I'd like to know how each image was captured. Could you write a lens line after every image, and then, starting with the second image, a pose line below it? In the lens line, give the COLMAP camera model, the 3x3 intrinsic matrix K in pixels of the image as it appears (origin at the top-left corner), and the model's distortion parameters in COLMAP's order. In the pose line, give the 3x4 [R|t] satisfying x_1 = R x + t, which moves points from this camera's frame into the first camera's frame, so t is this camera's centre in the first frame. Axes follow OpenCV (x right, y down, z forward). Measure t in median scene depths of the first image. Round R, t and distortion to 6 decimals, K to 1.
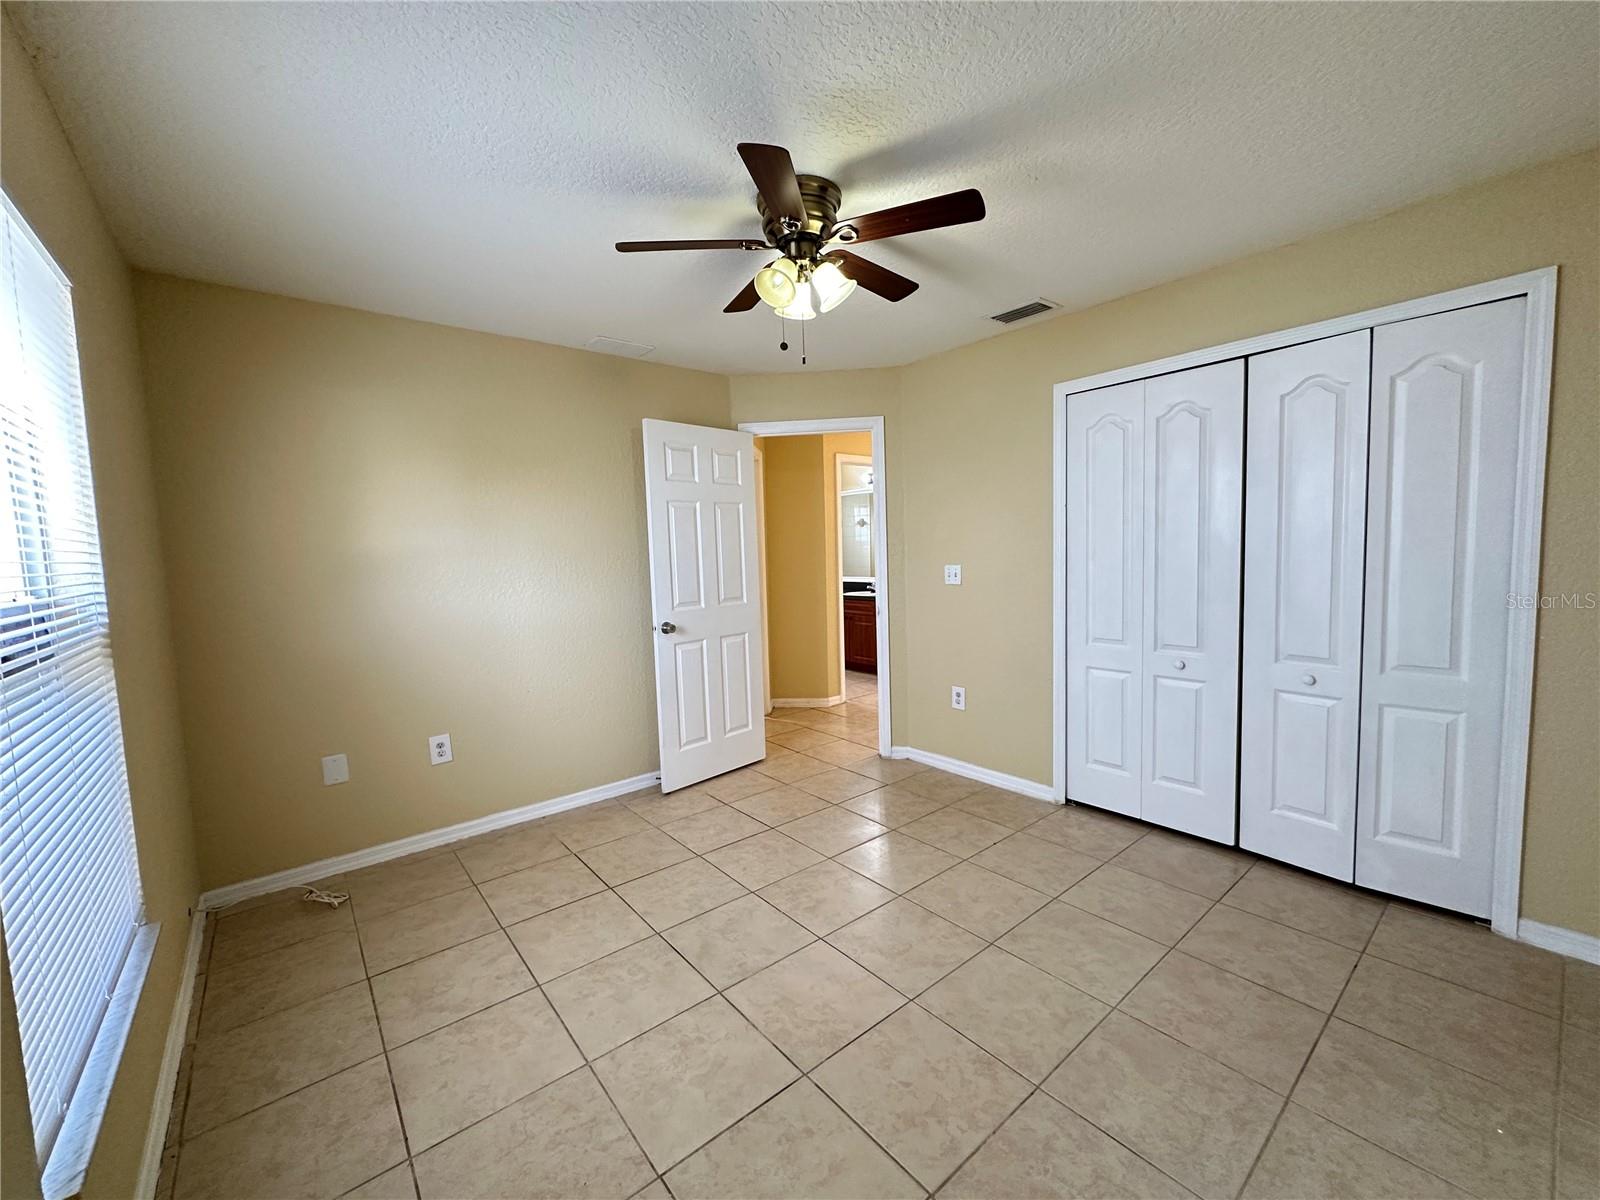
lens RADIAL K [[639.8, 0, 800.8], [0, 639.8, 598.6], [0, 0, 1]] dist [-0.002485, 0.000122]
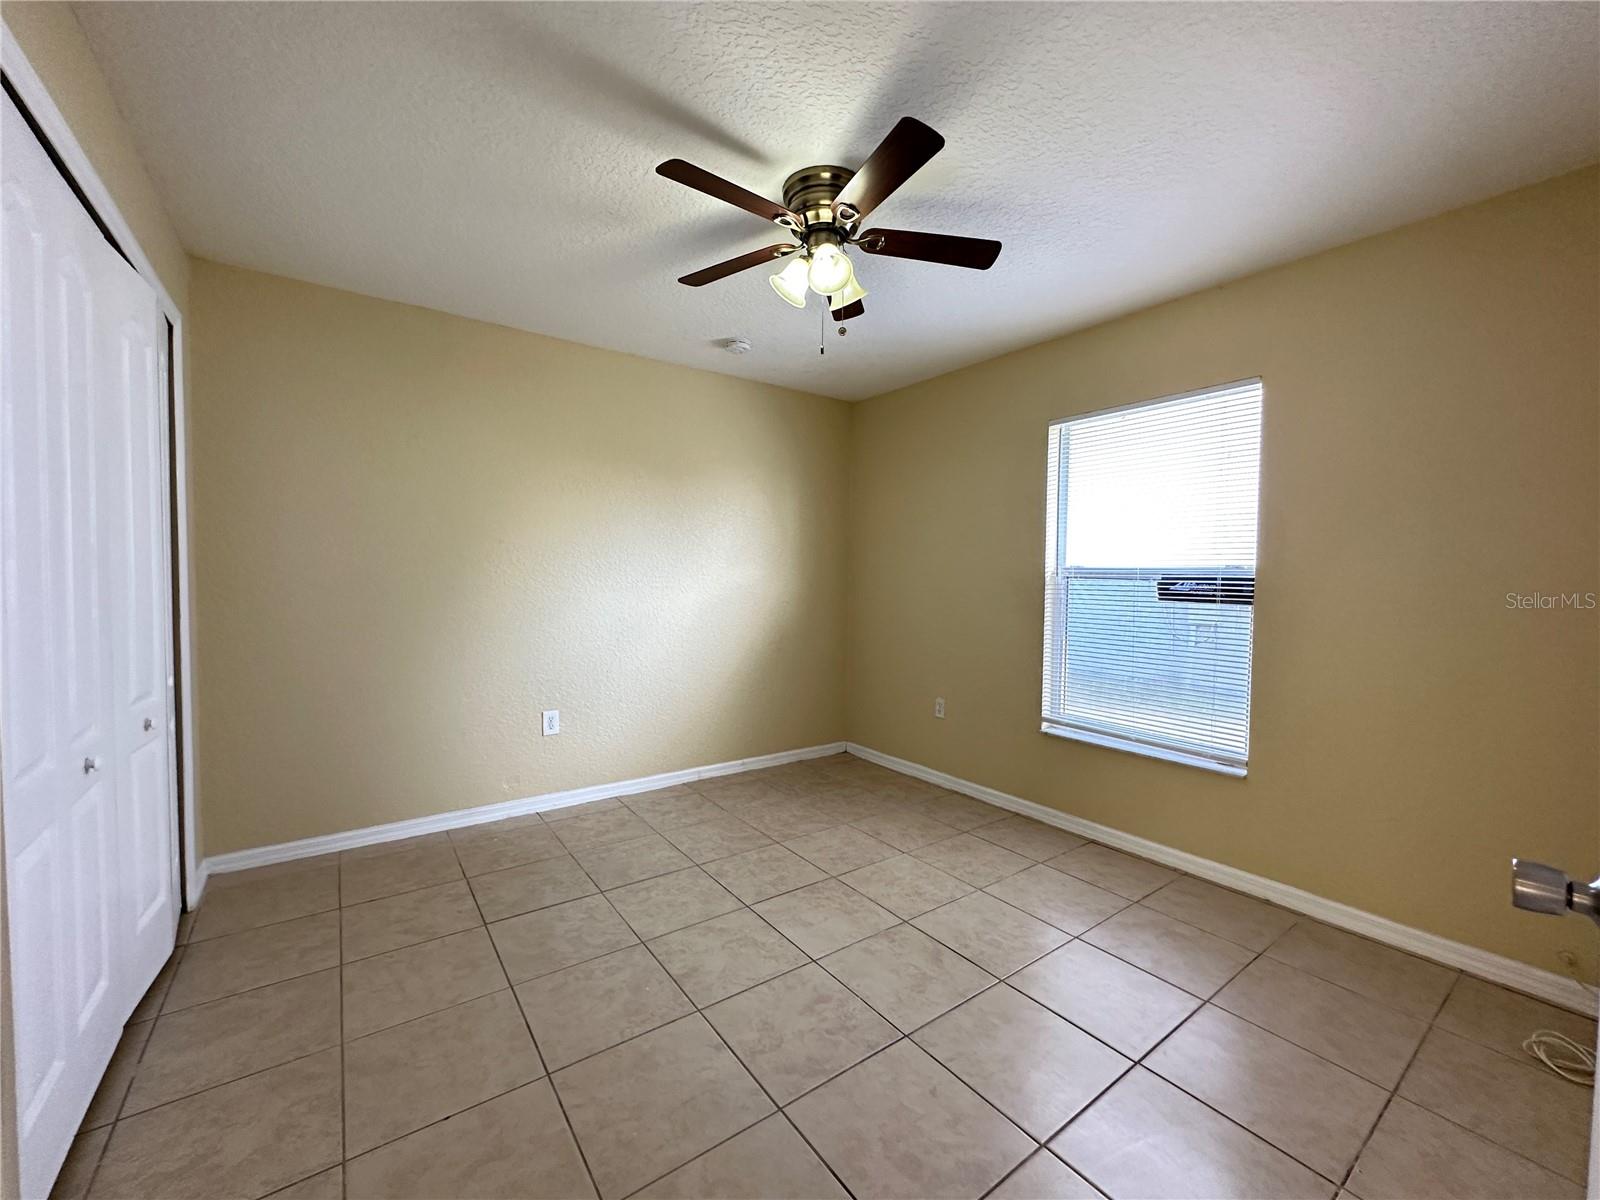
lens RADIAL K [[639.8, 0, 800.8], [0, 639.8, 598.6], [0, 0, 1]] dist [-0.002485, 0.000122]
pose [[-0.998061, 0.016800, 0.059928, -0.015481], [0.023601, 0.993124, 0.114661, -0.103326], [-0.057589, 0.115853, -0.991595, 1.999280]]
